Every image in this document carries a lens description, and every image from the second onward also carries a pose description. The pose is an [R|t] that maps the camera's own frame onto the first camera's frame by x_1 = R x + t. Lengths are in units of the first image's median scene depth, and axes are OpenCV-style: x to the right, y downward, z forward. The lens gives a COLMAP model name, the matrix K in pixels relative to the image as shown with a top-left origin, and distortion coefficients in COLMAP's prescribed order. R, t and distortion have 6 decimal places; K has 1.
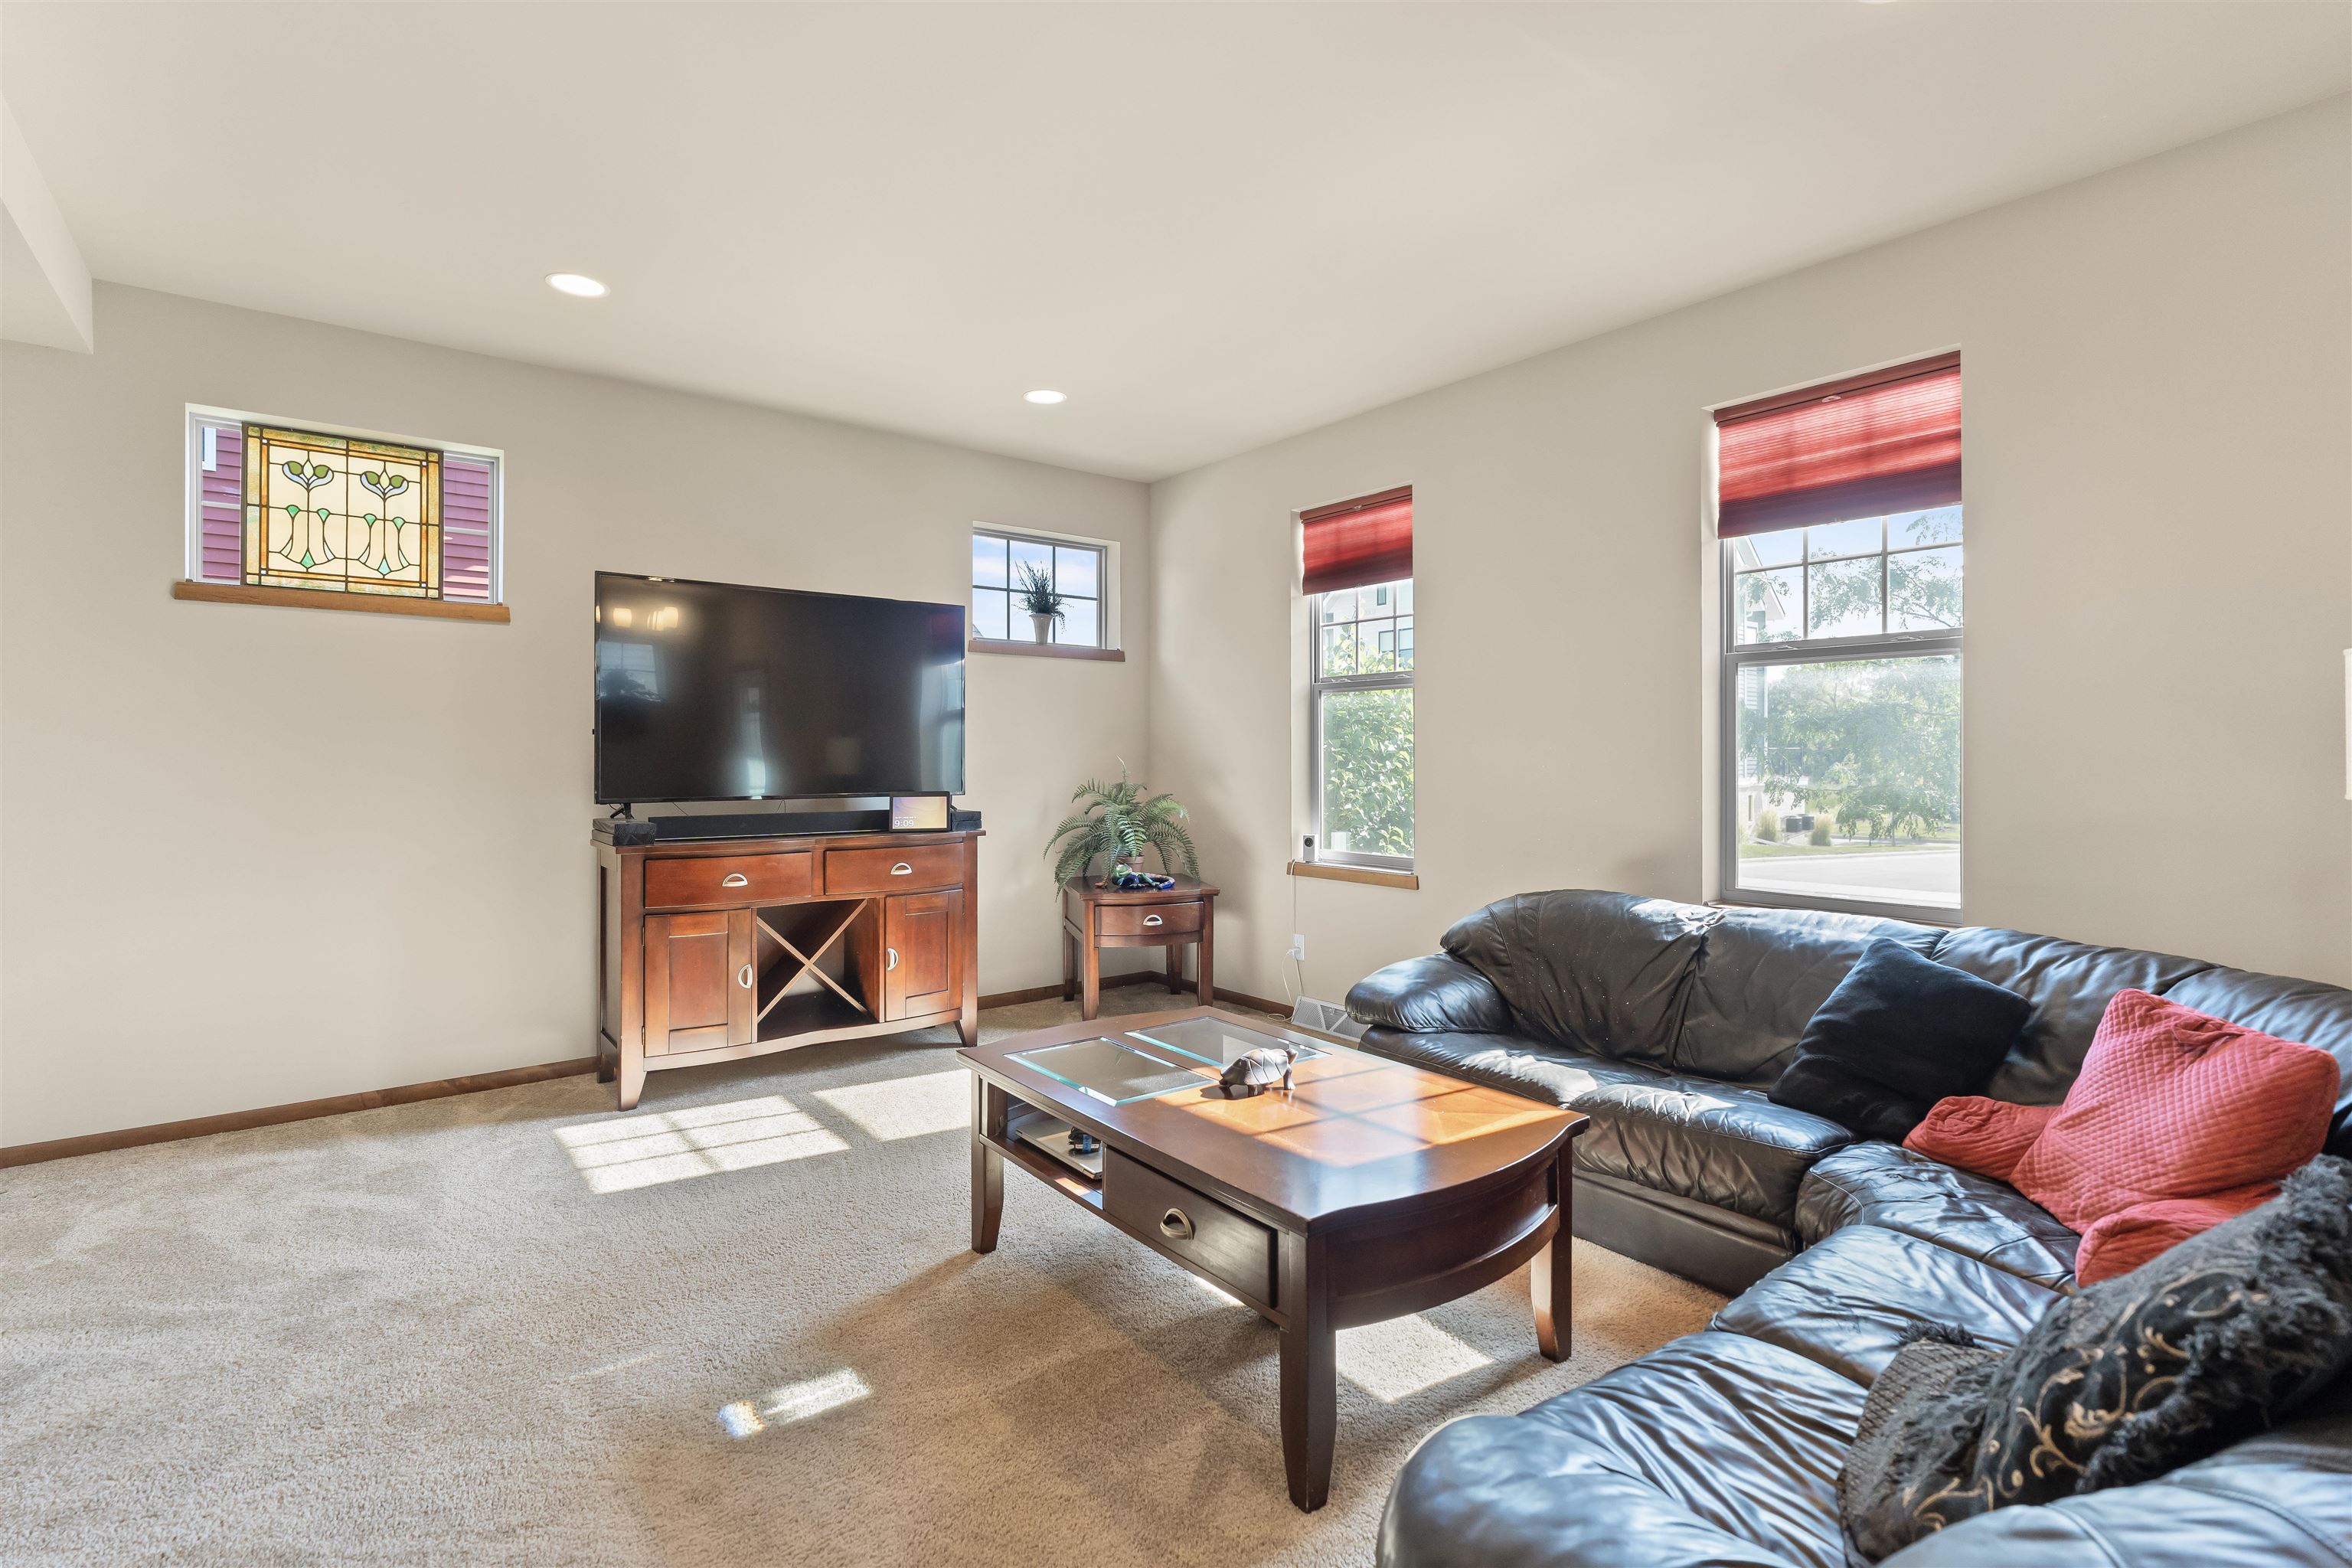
lens RADIAL K [[1060.3, 0, 1184.9], [0, 1060.3, 764.4], [0, 0, 1]] dist [0.000209, -0.000013]
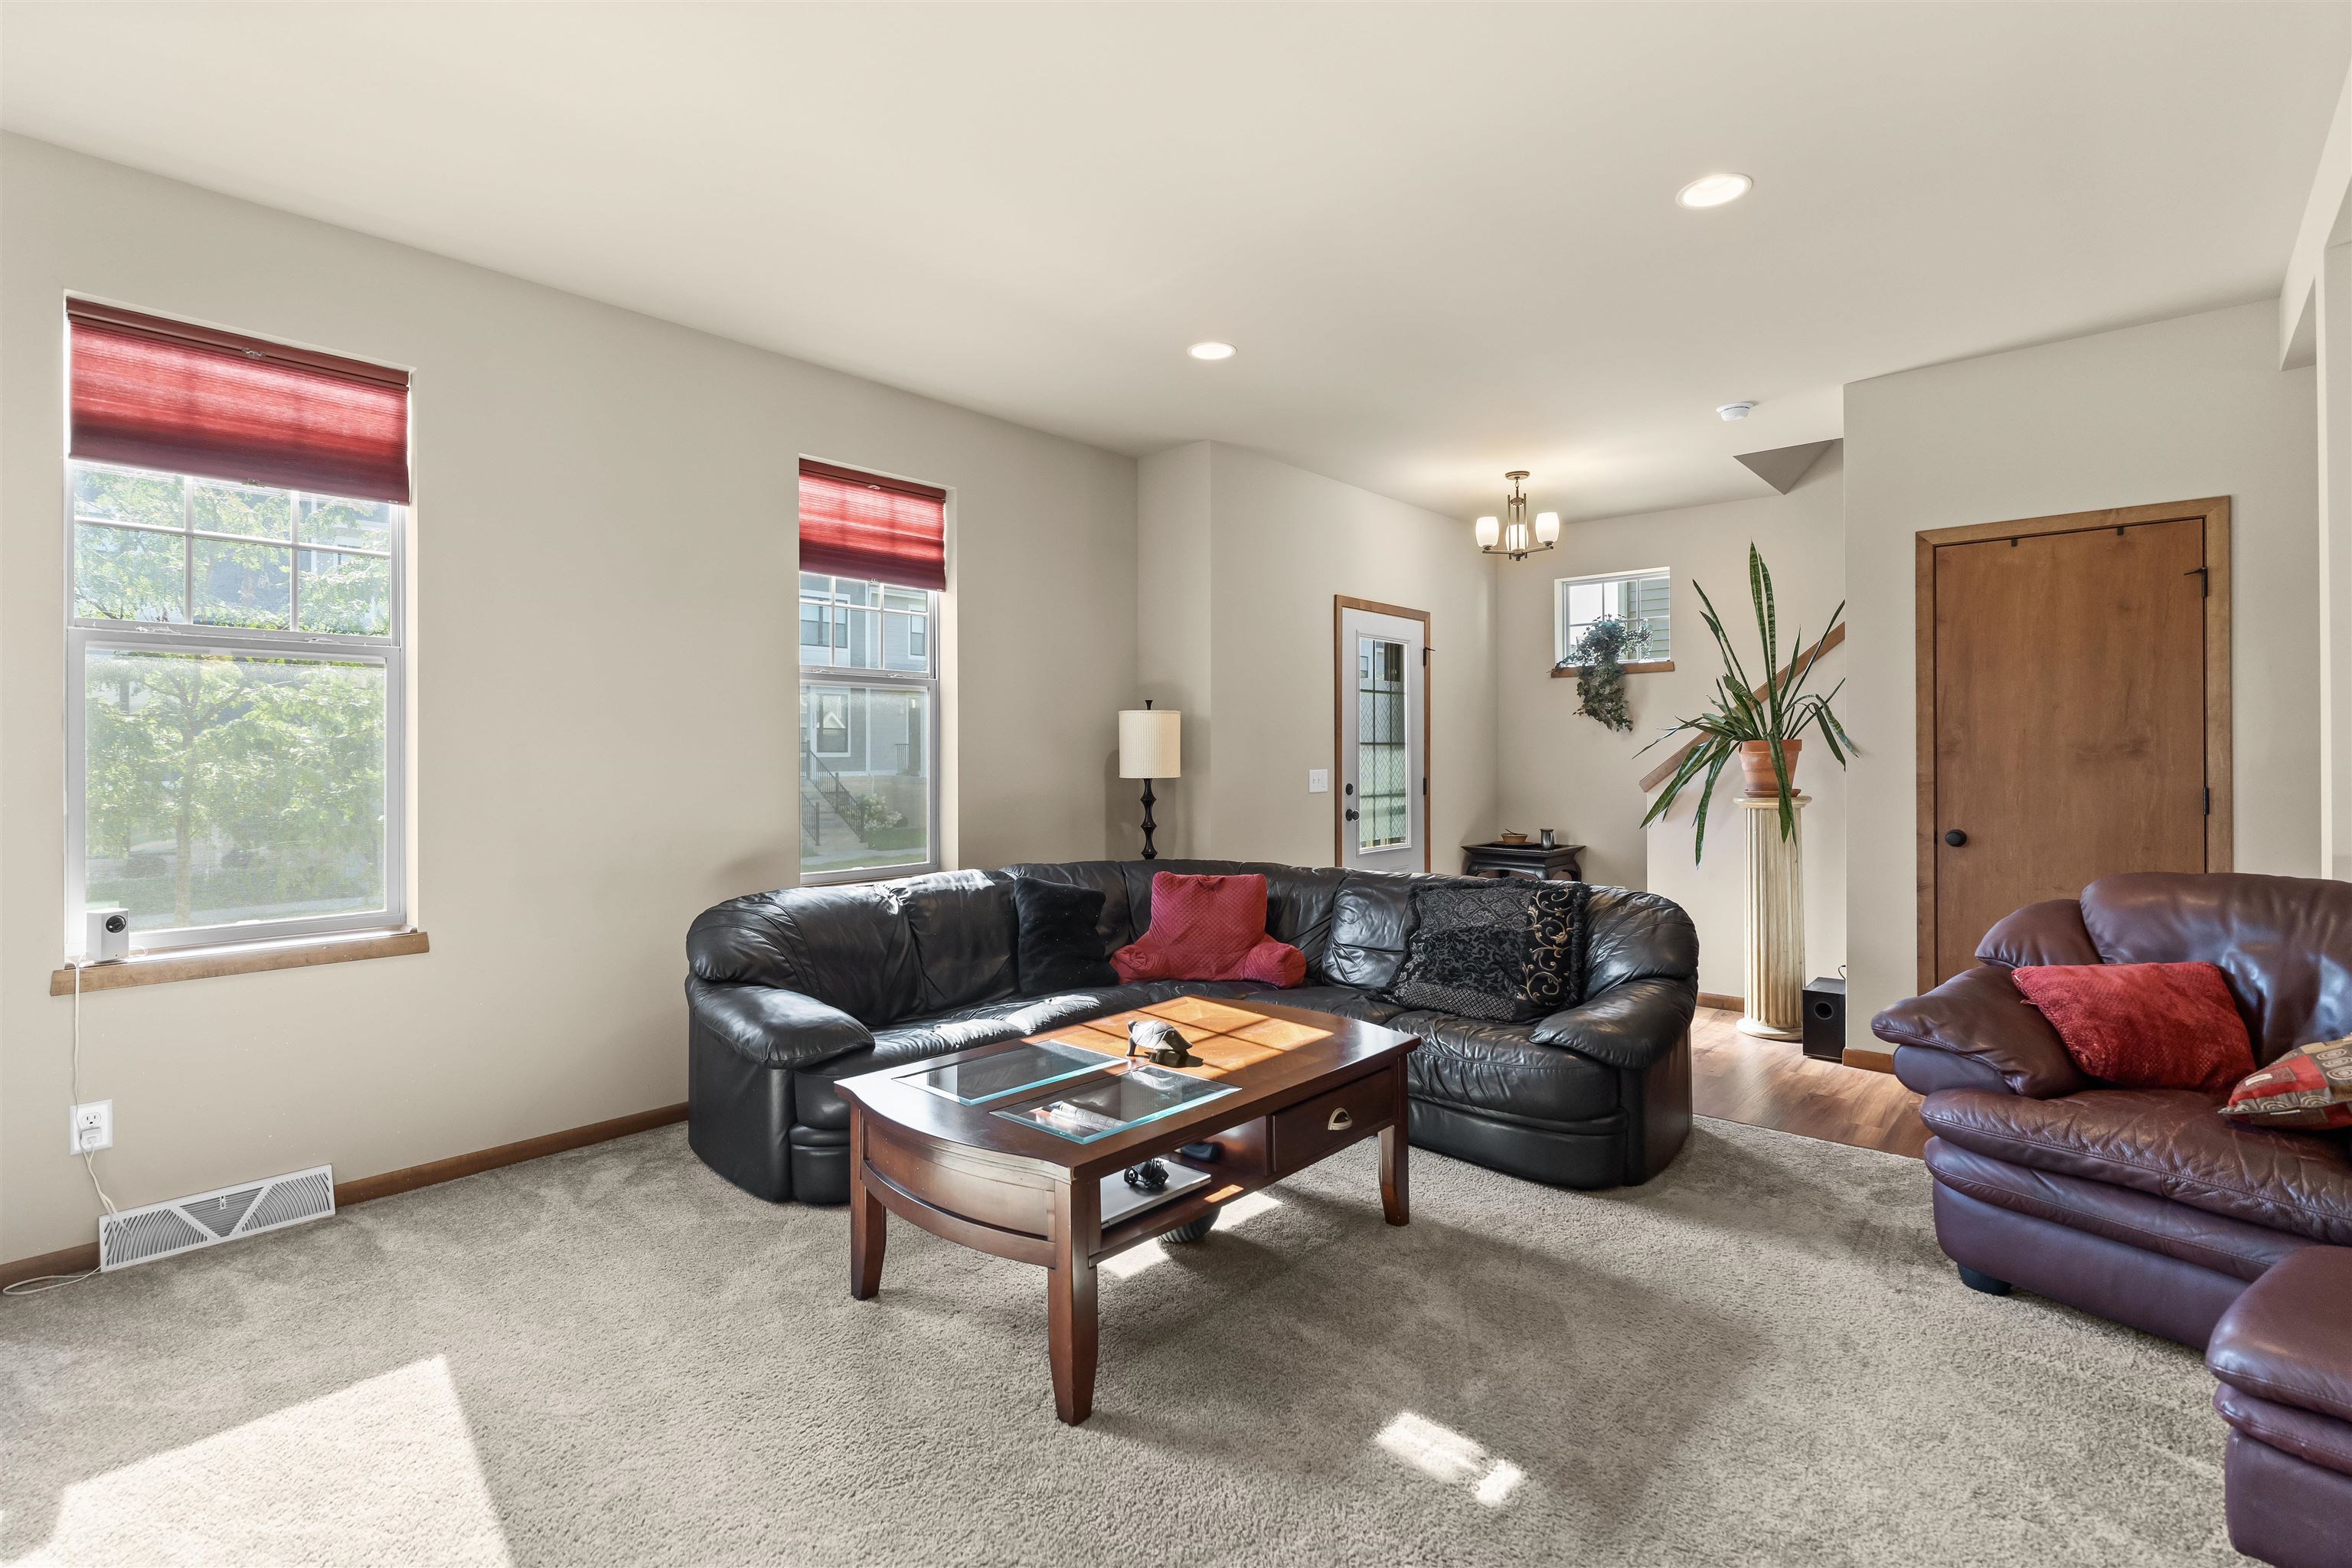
lens RADIAL K [[1060.3, 0, 1183.8], [0, 1060.3, 766.1], [0, 0, 1]] dist [0.000209, -0.000013]
pose [[-0.146685, -0.010974, 0.989122, -0.733023], [0.011893, 0.999847, 0.012856, -0.011451], [-0.989112, 0.013649, -0.146532, 0.798677]]
